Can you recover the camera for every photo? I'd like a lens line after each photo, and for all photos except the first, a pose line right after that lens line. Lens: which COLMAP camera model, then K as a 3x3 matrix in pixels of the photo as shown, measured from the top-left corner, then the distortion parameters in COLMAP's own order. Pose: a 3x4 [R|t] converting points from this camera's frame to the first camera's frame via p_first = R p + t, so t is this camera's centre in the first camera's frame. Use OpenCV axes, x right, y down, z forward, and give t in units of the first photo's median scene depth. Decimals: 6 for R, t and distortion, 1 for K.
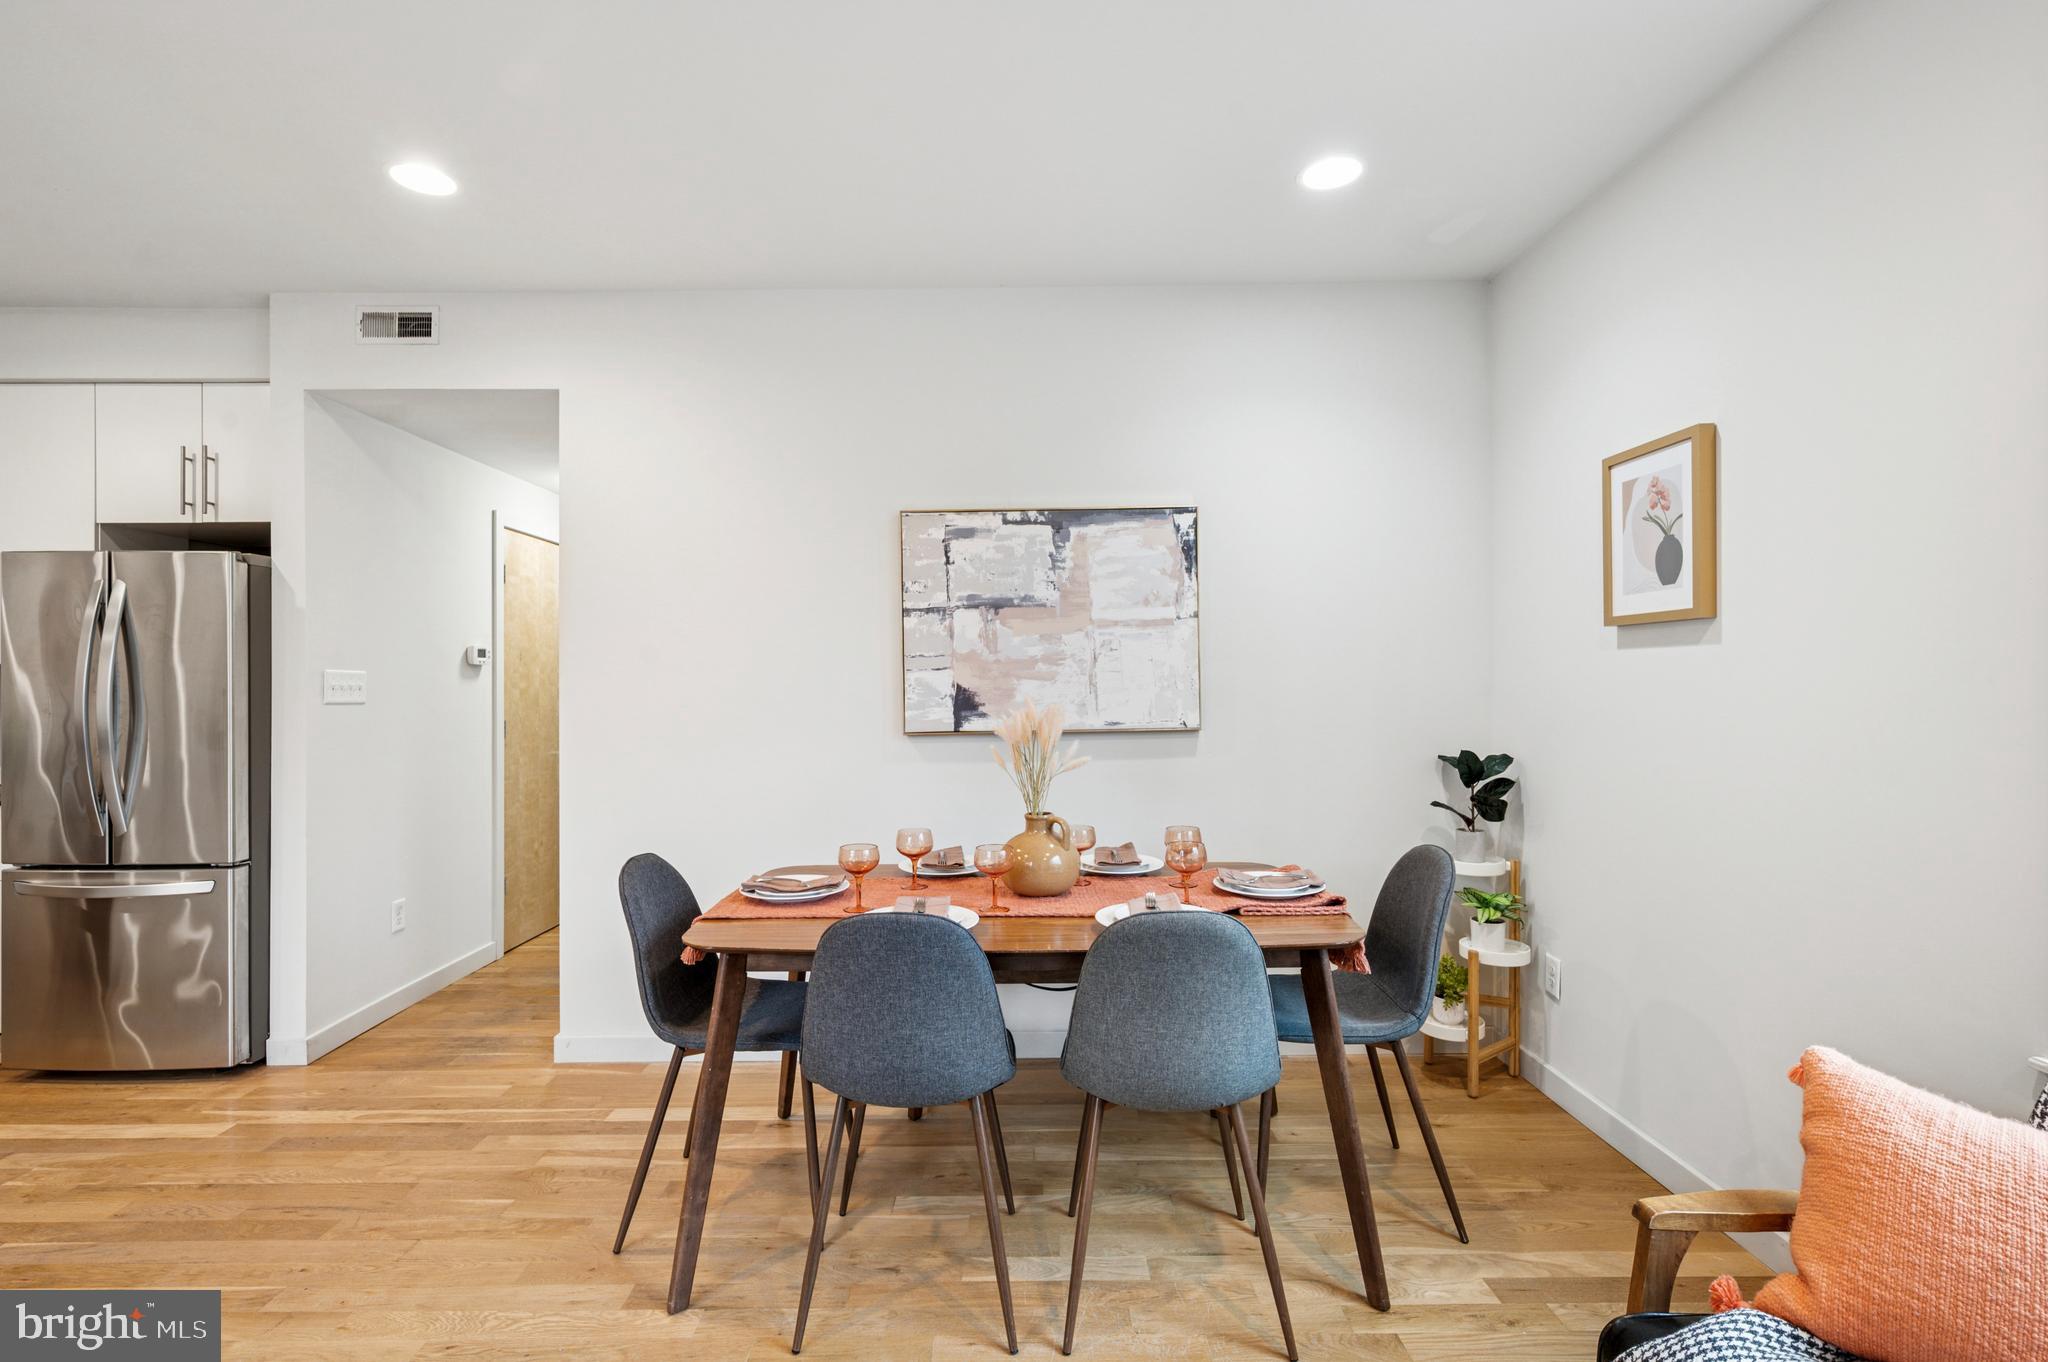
lens RADIAL K [[923.3, 0, 1024.0], [0, 923.3, 681.0], [0, 0, 1]] dist [-0.001486, -0.000203]
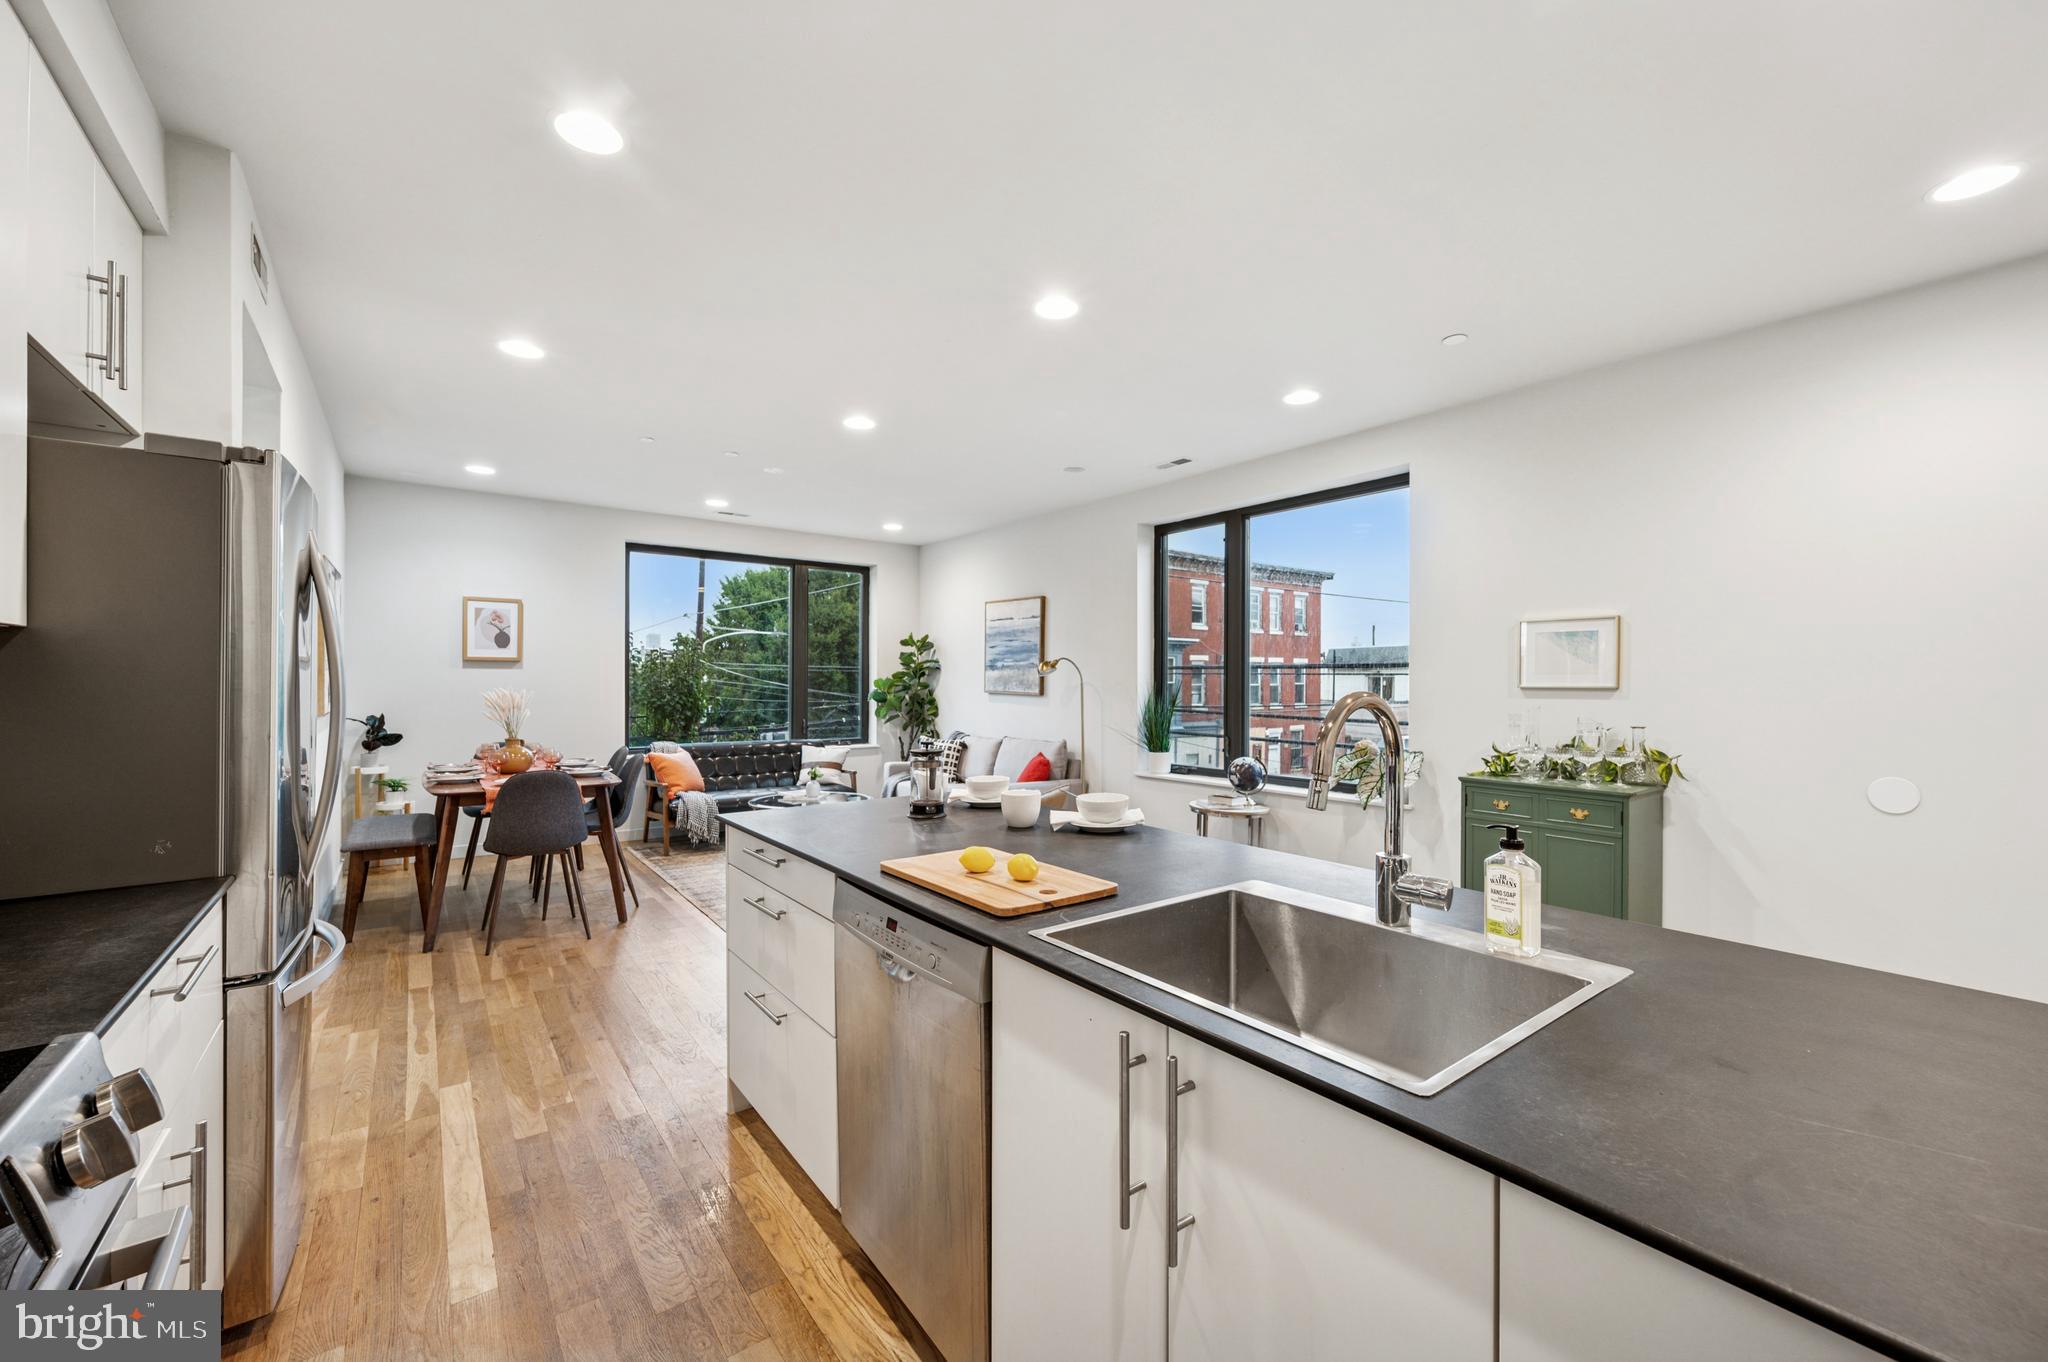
lens RADIAL K [[811.4, 0, 1028.4], [0, 811.4, 682.0], [0, 0, 1]] dist [0.001251, -0.000218]
pose [[-0.601653, 0.002930, 0.798752, -1.757959], [-0.003583, 0.999973, -0.006367, 0.010681], [-0.798749, -0.006692, -0.601627, 0.892087]]
